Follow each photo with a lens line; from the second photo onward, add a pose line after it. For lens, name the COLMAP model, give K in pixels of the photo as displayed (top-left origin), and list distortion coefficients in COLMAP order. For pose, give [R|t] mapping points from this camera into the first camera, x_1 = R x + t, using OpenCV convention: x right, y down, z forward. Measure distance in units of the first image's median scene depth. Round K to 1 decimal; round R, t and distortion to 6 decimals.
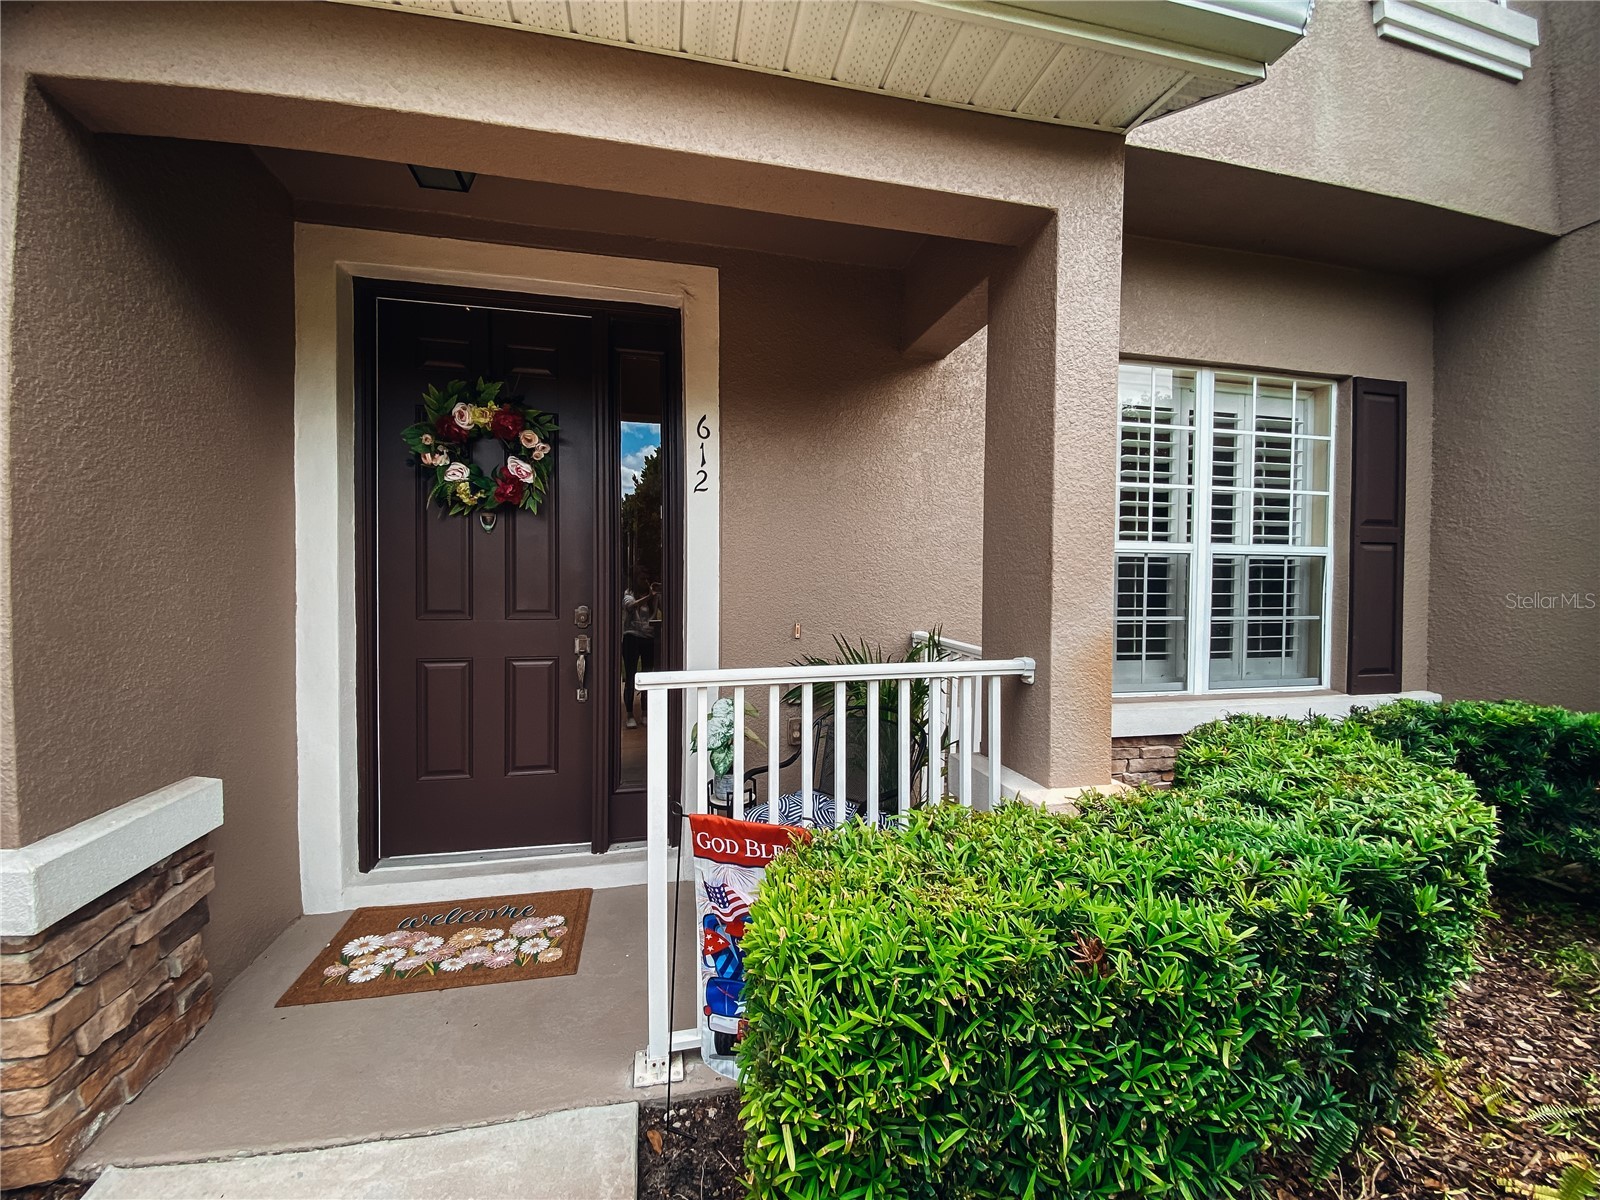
lens RADIAL K [[644.5, 0, 801.6], [0, 644.5, 598.0], [0, 0, 1]] dist [0.027212, -0.024785]
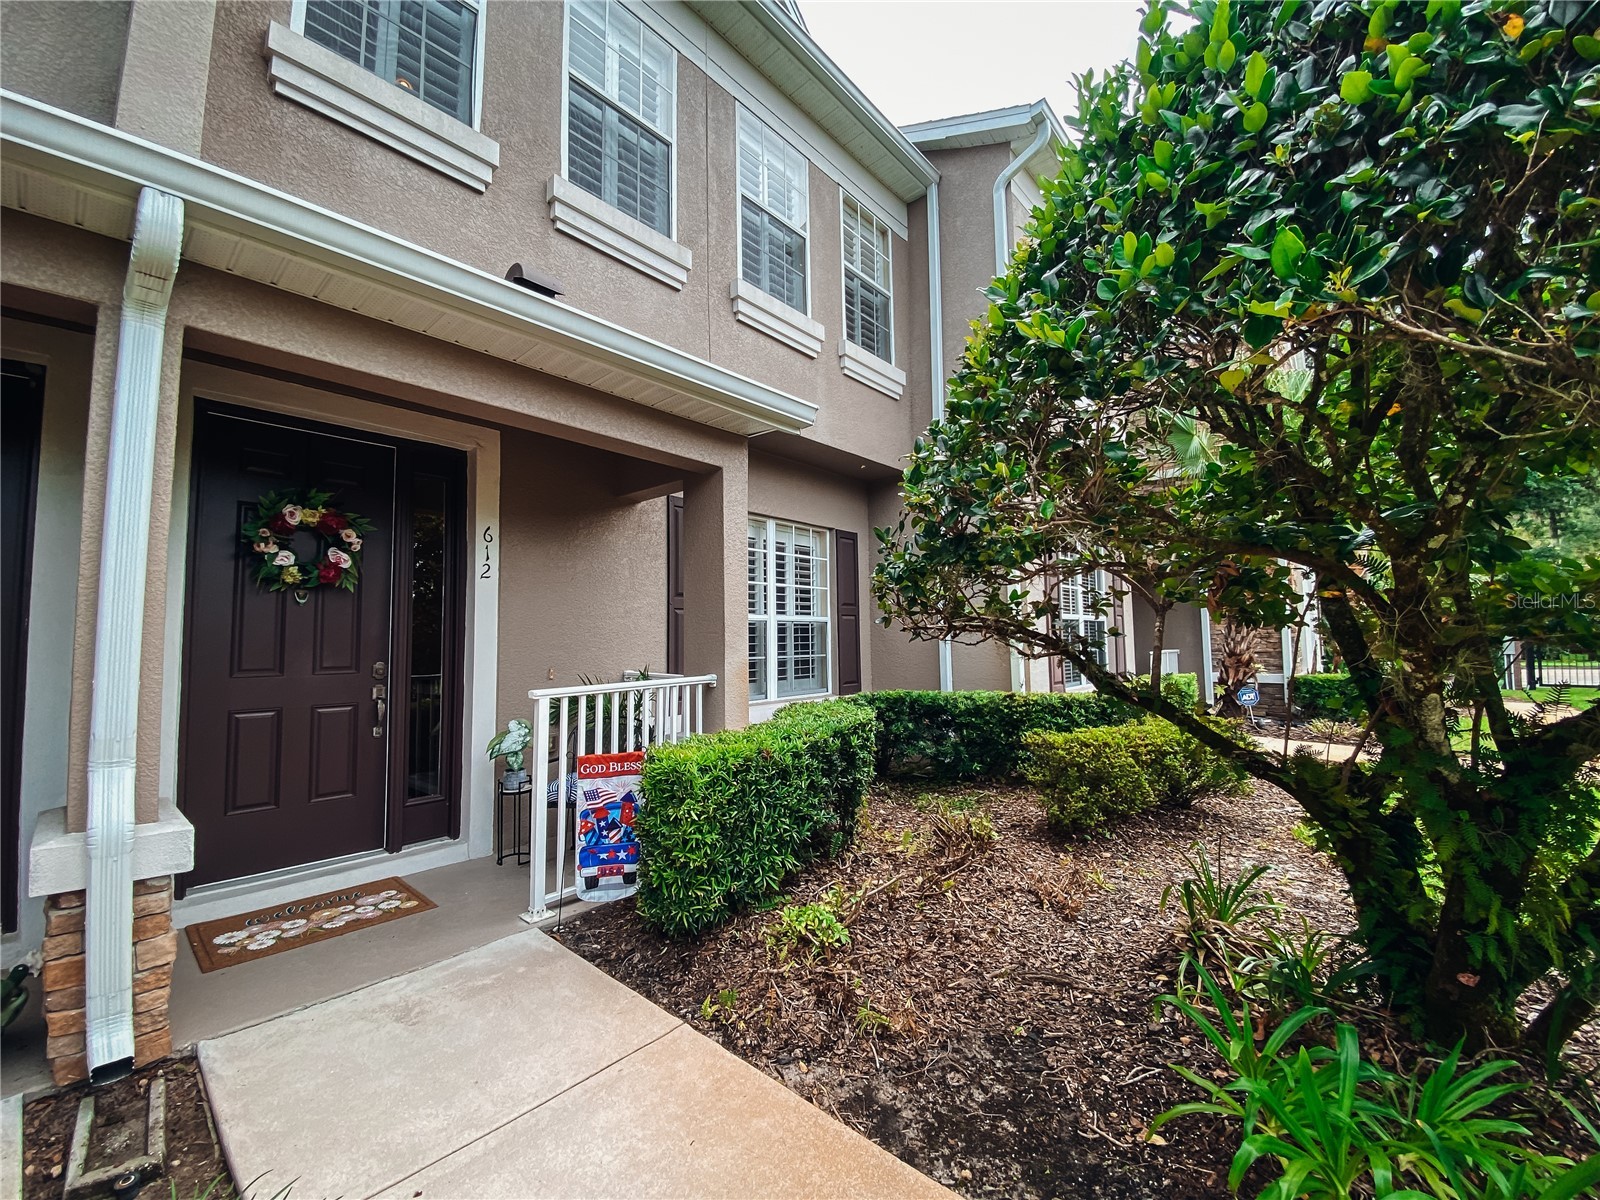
lens RADIAL K [[644.5, 0, 801.6], [0, 644.5, 598.0], [0, 0, 1]] dist [0.027212, -0.024785]
pose [[0.807378, 0.021091, 0.589657, -0.433582], [0.032205, 0.996296, -0.079732, 0.015764], [-0.589155, 0.083364, 0.803708, -0.566781]]
